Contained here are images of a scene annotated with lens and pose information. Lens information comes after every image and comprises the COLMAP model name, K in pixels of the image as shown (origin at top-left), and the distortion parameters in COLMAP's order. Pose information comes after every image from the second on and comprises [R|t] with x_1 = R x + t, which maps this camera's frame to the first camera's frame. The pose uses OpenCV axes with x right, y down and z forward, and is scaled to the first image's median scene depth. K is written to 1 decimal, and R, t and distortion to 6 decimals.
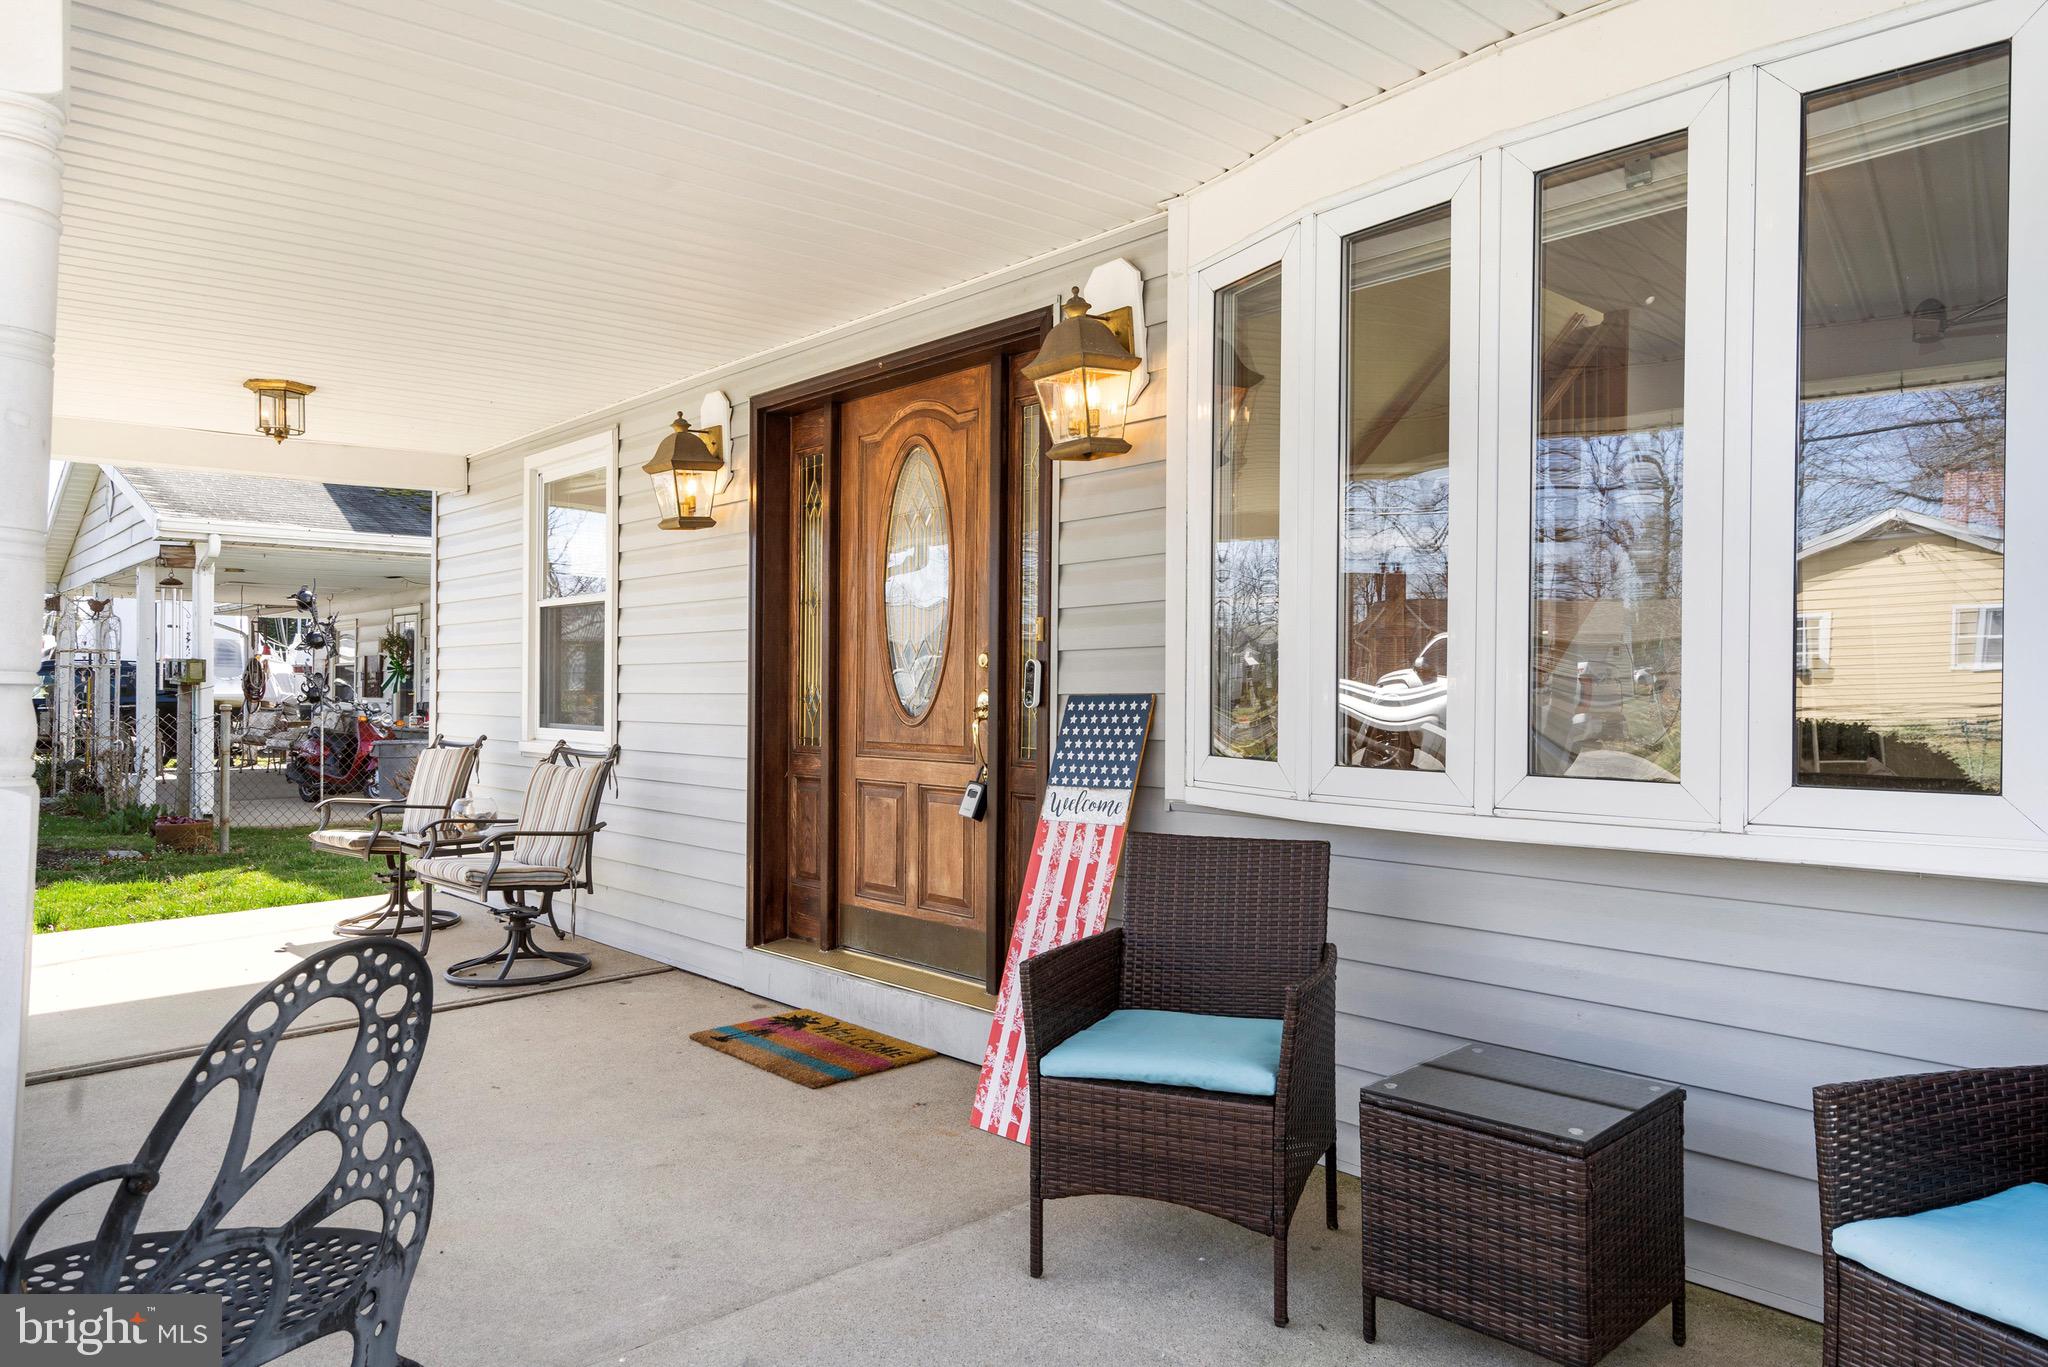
lens RADIAL K [[1316.9, 0, 1026.6], [0, 1316.9, 688.9], [0, 0, 1]] dist [-0.004966, -0.000397]
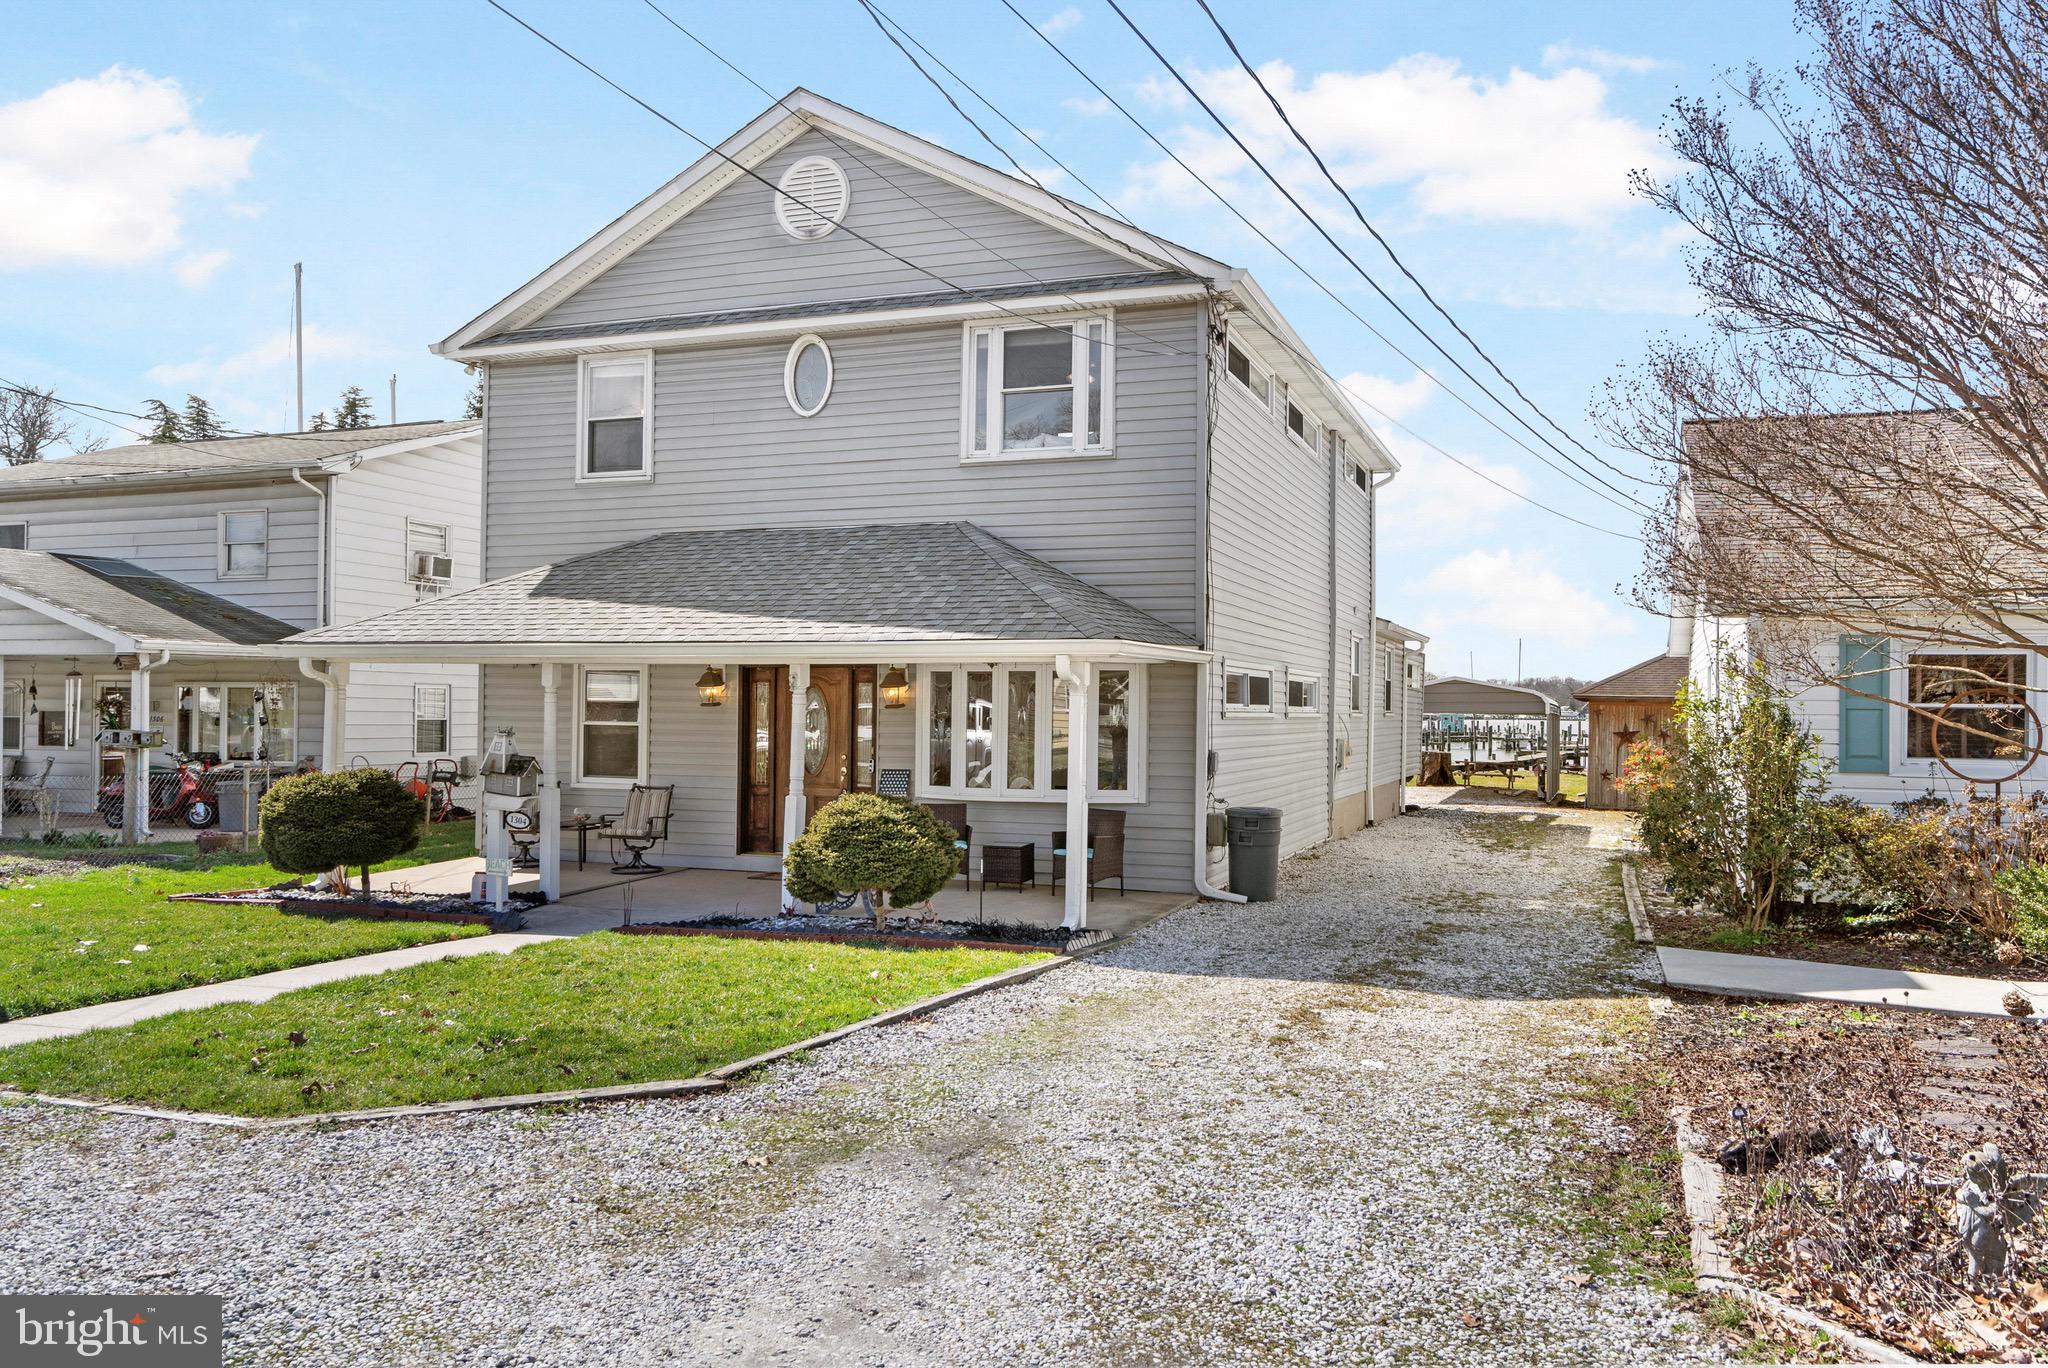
lens RADIAL K [[1520.8, 0, 1025.1], [0, 1520.8, 686.3], [0, 0, 1]] dist [-0.003654, 0.000929]
pose [[0.892188, 0.008030, 0.451593, -1.304248], [-0.004208, 0.999946, -0.009467, -0.160171], [-0.451645, 0.006545, 0.892174, -2.519036]]
